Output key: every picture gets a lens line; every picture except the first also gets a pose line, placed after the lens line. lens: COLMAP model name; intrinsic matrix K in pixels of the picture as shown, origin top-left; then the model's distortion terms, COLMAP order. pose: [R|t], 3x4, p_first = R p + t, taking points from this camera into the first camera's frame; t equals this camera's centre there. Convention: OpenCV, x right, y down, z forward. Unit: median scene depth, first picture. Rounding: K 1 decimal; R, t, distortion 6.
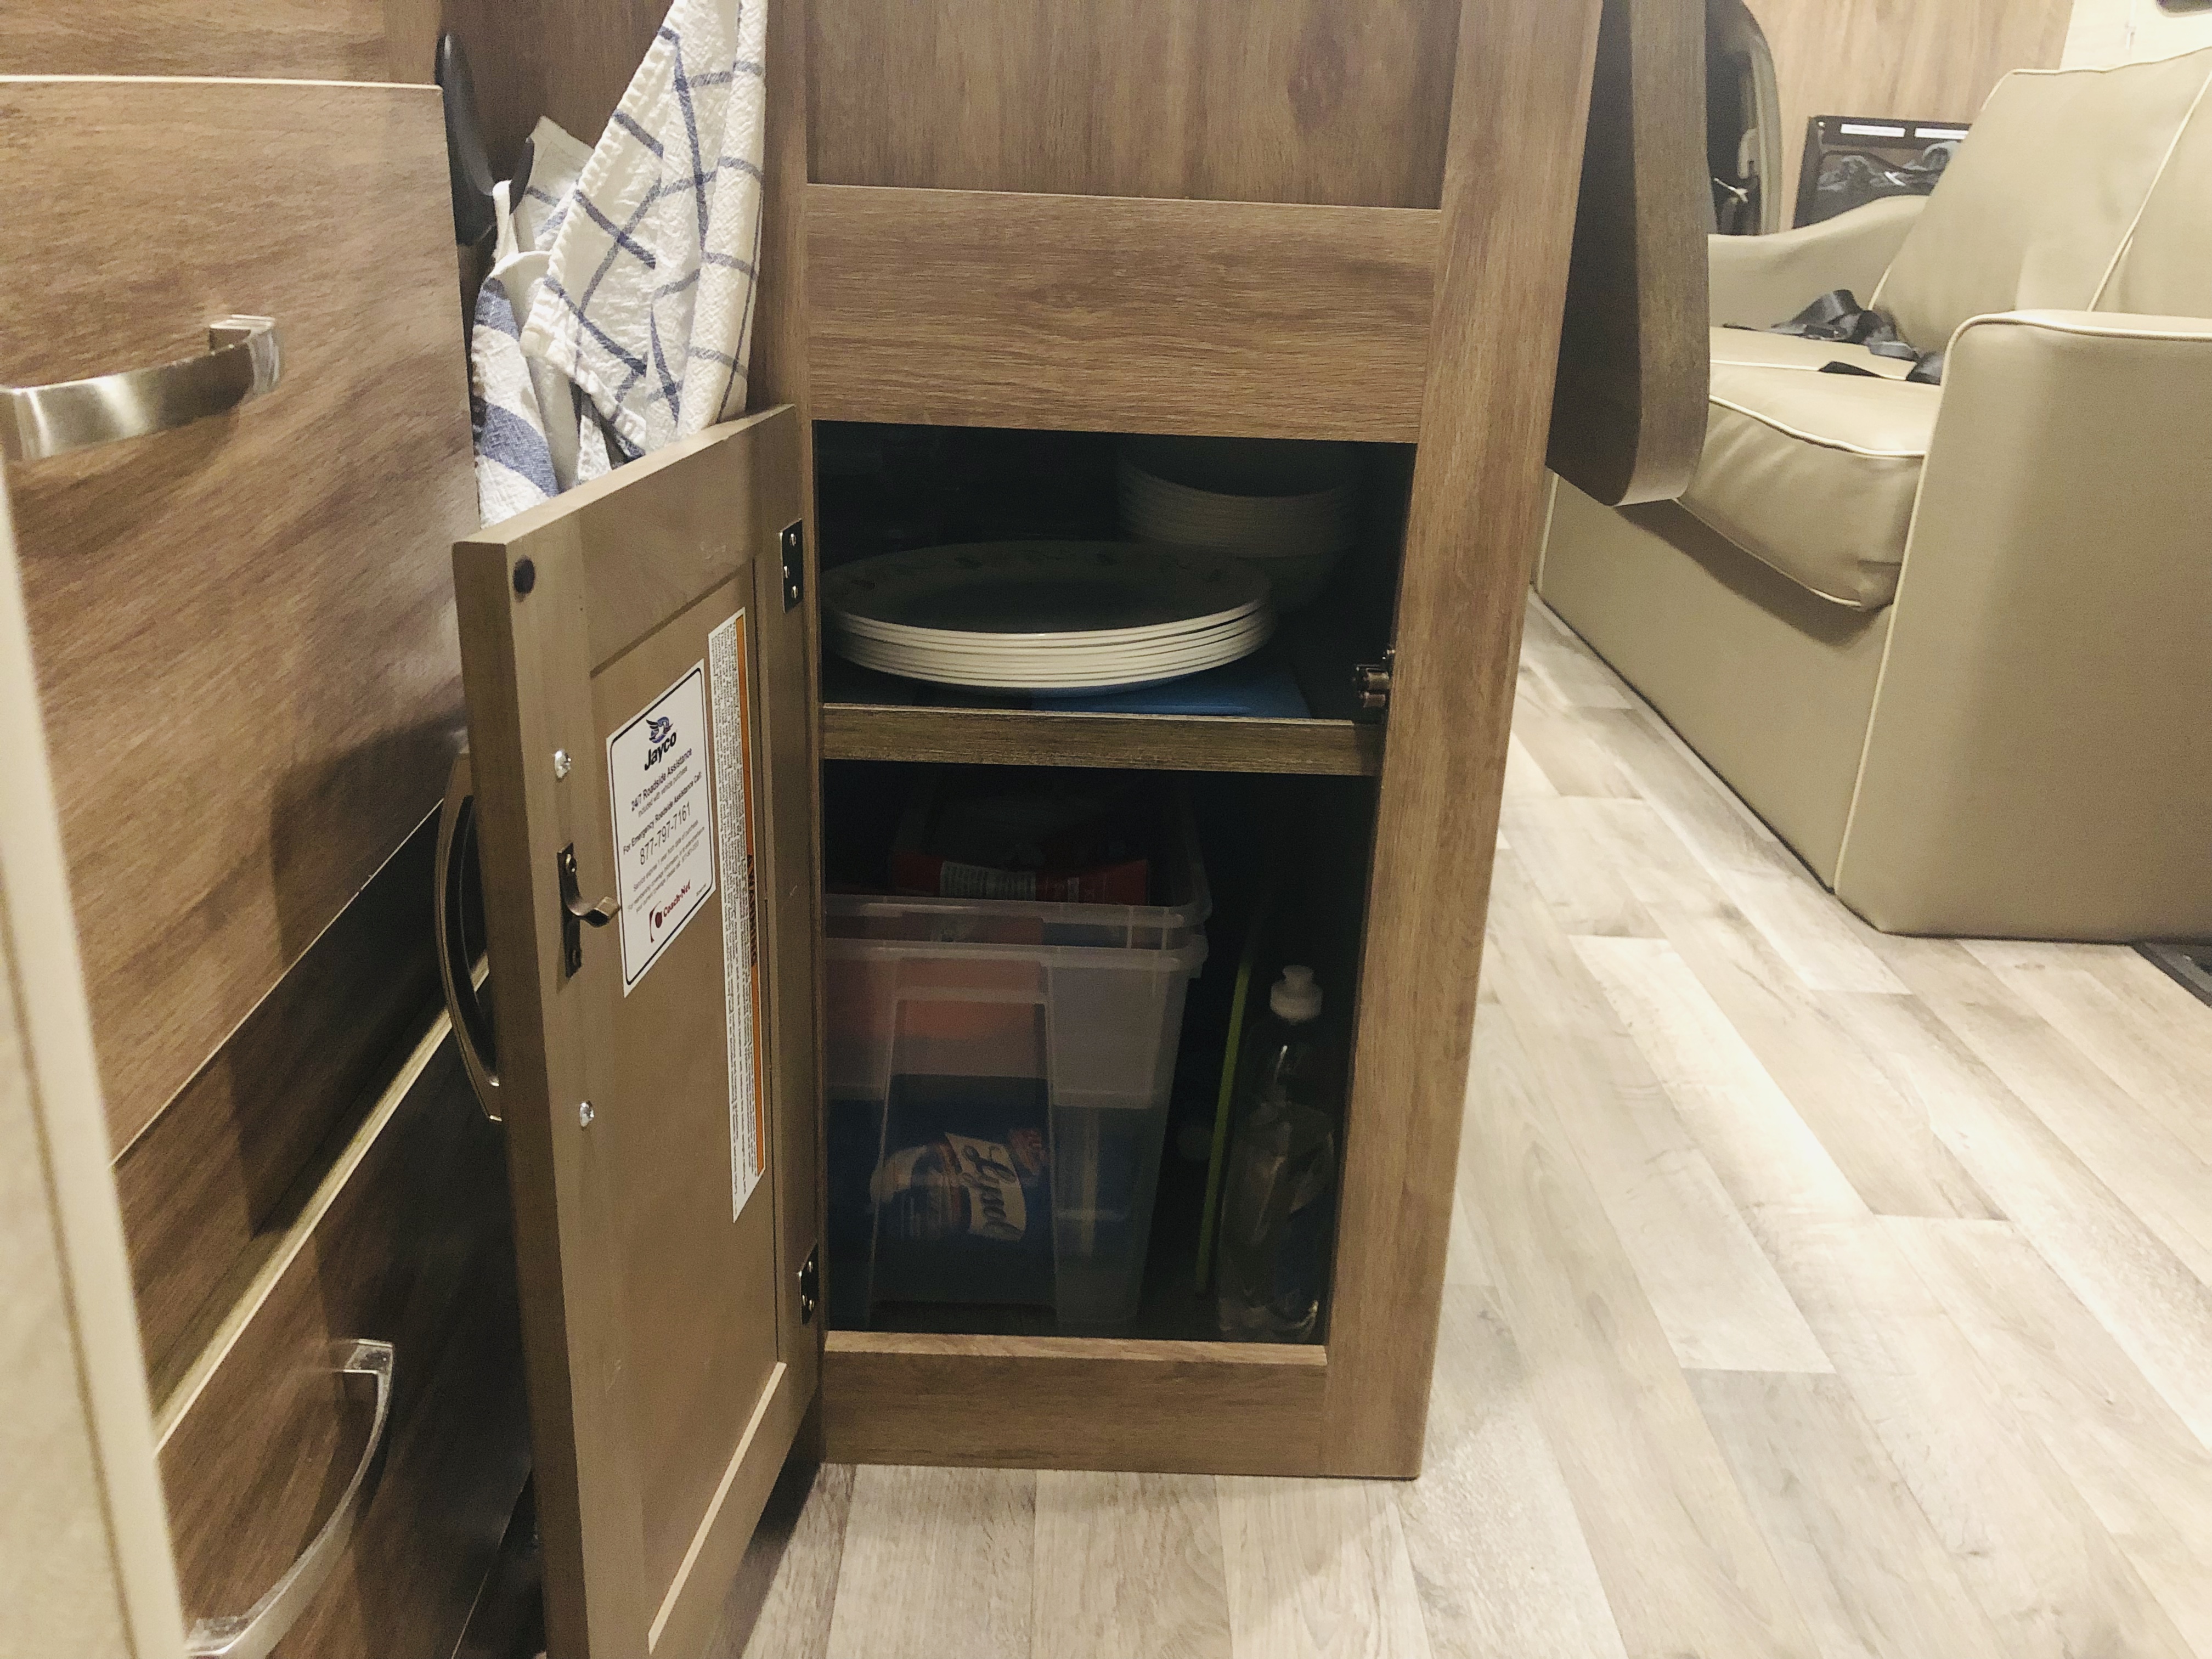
lens RADIAL K [[1814.5, 0, 1096.1], [0, 1814.5, 832.7], [0, 0, 1]] dist [0.042847, -0.017208]
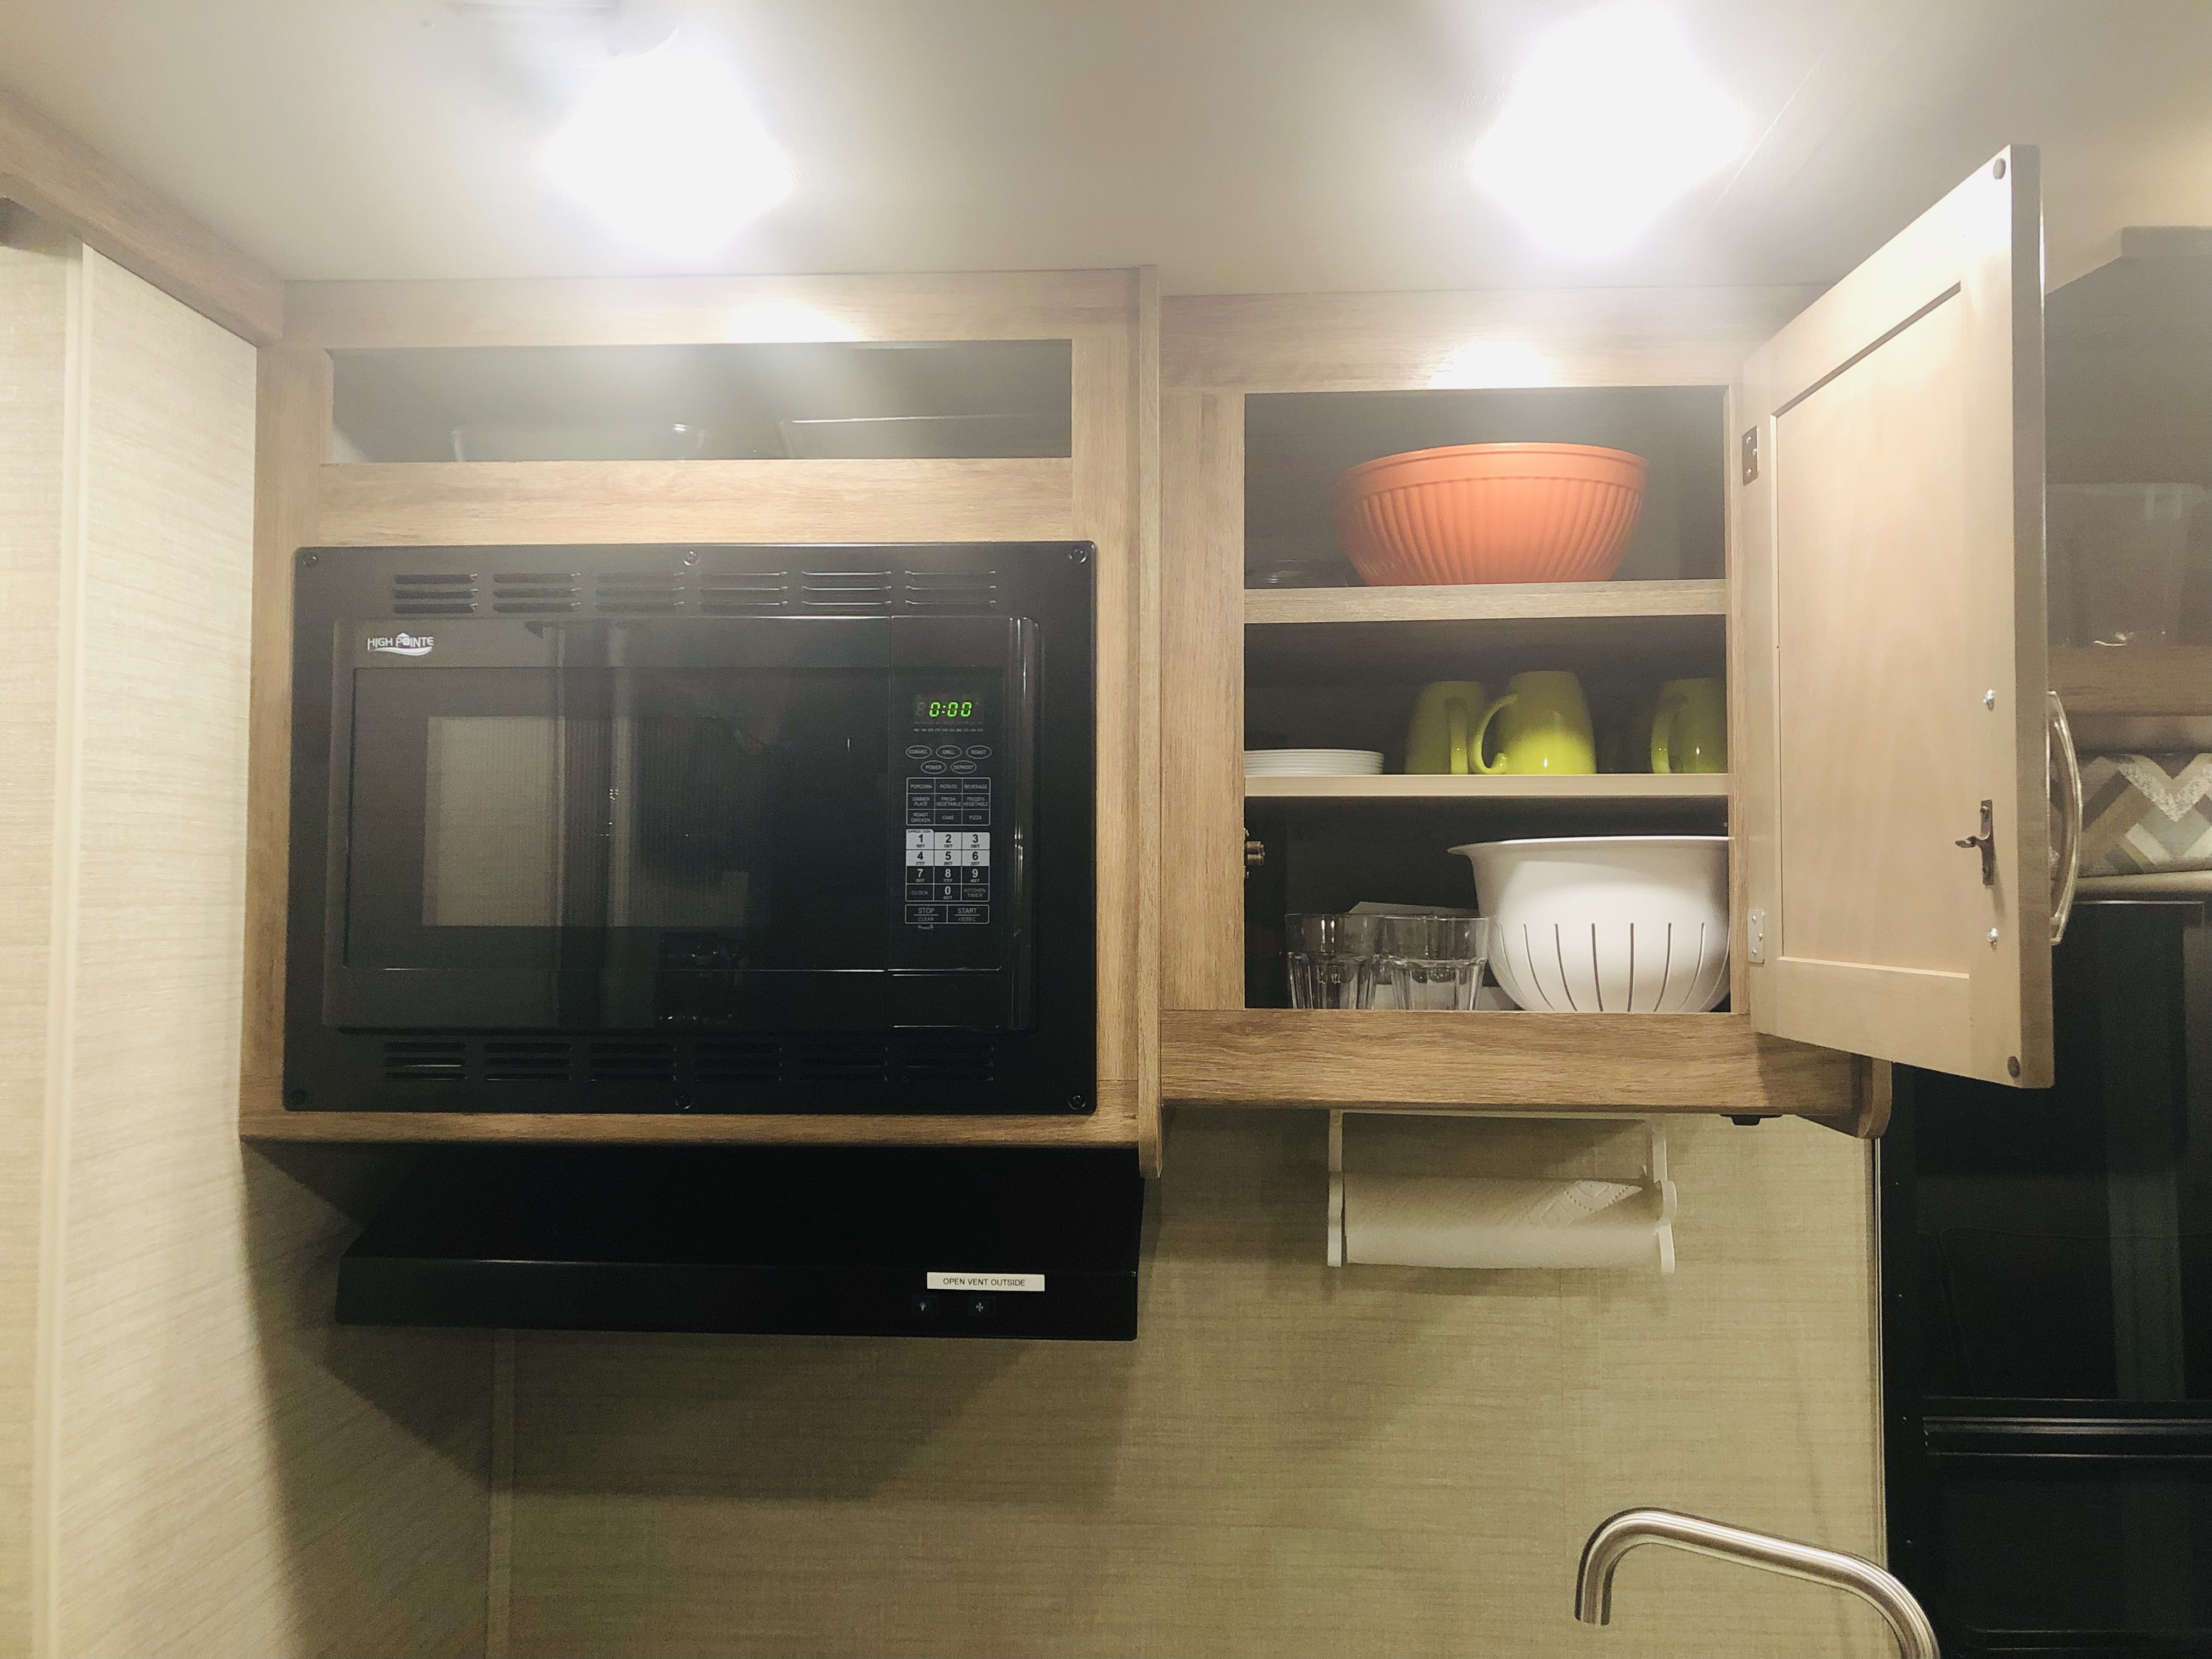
lens RADIAL K [[1814.5, 0, 1103.2], [0, 1814.5, 840.7], [0, 0, 1]] dist [0.042847, -0.017208]
pose [[0.997671, -0.033544, -0.059388, -0.042415], [0.009391, 0.929972, -0.367511, 0.160482], [0.067557, 0.366097, 0.928121, -0.635735]]
